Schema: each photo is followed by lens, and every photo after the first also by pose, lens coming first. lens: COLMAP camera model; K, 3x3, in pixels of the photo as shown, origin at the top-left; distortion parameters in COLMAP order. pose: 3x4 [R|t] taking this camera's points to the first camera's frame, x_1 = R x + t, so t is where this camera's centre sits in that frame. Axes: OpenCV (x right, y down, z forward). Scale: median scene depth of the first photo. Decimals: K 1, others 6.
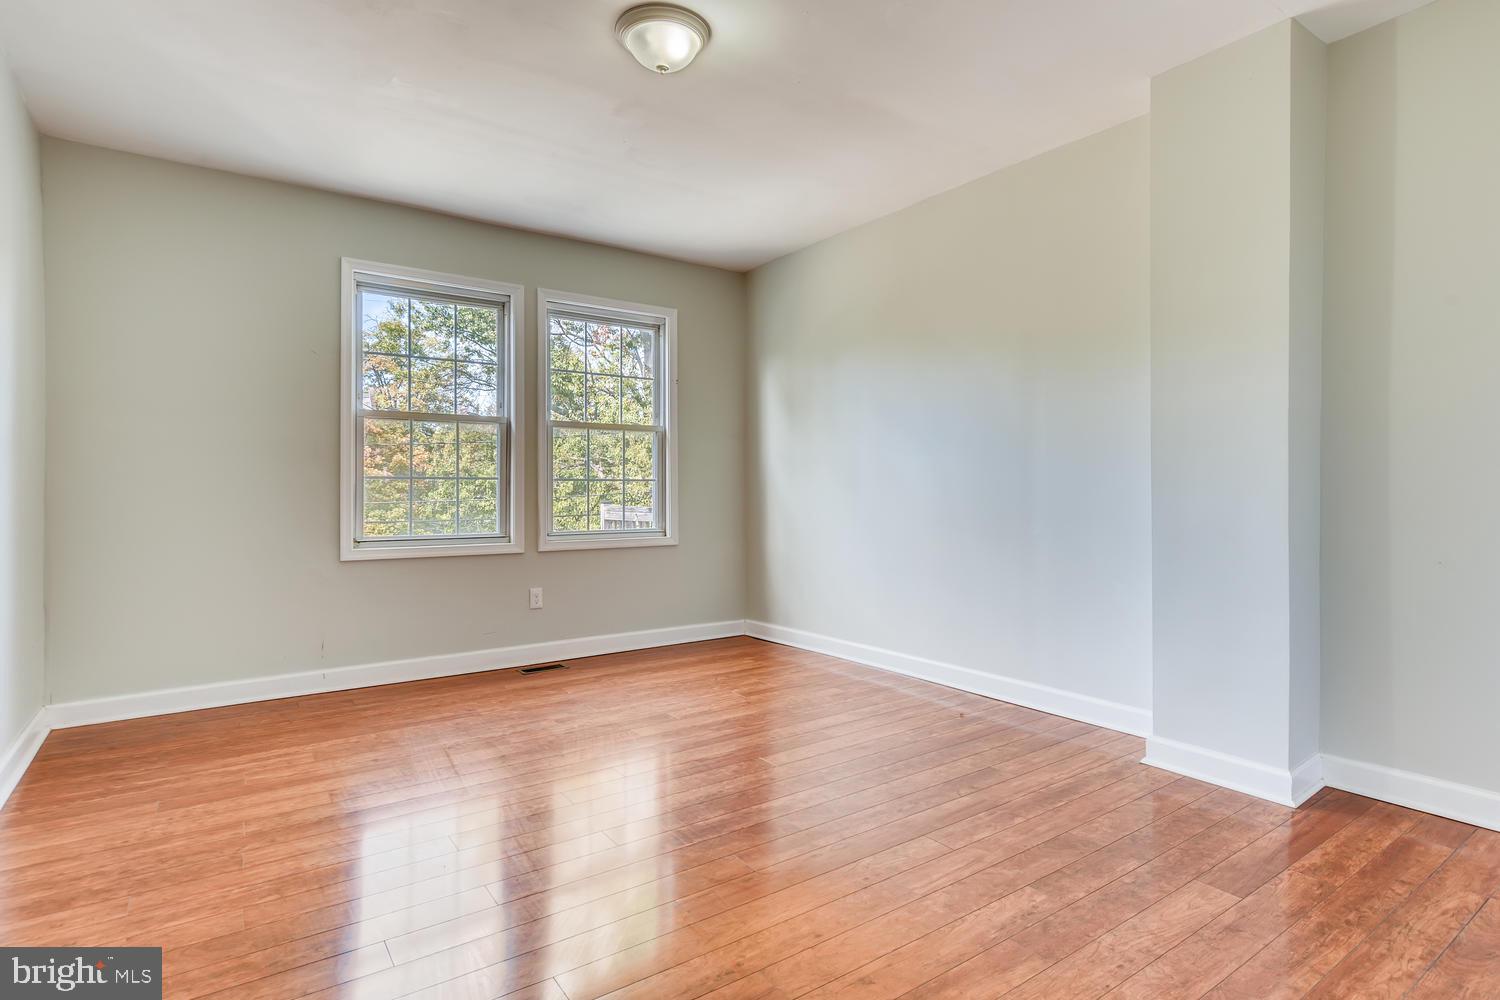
lens RADIAL K [[755.0, 0, 752.7], [0, 755.0, 491.1], [0, 0, 1]] dist [-0.015546, 0.000333]
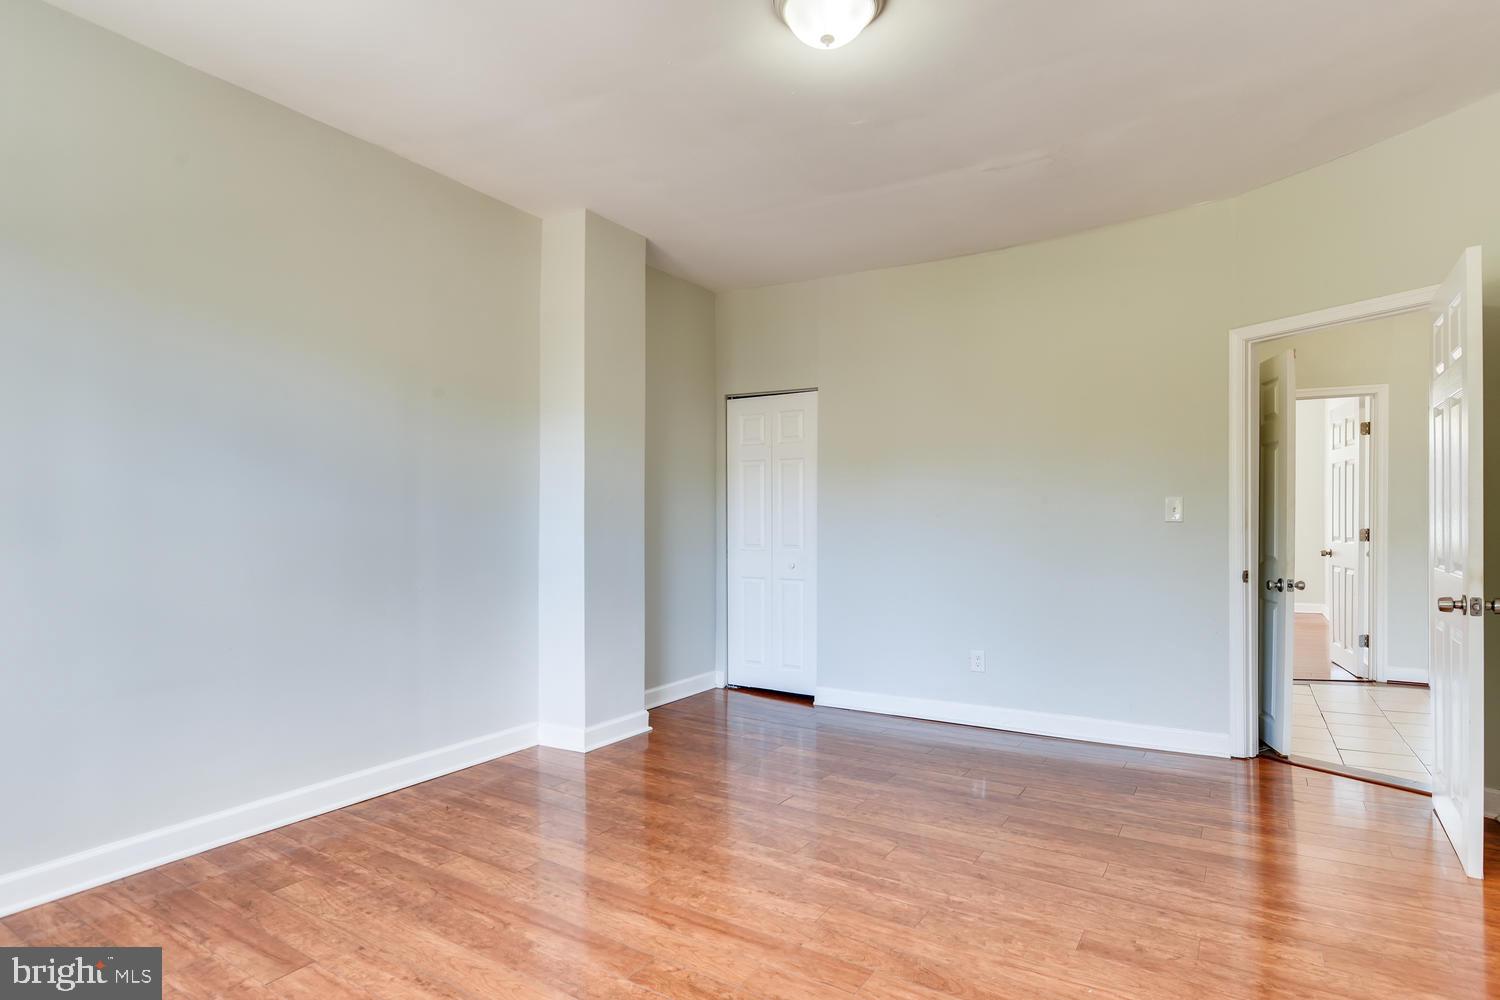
lens RADIAL K [[808.1, 0, 741.9], [0, 808.1, 512.4], [0, 0, 1]] dist [0.002207, -0.000546]
pose [[-0.359945, 0.001670, 0.932972, -0.713828], [0.009031, 0.999958, 0.001694, -0.031721], [-0.932930, 0.009036, -0.359945, 1.062683]]
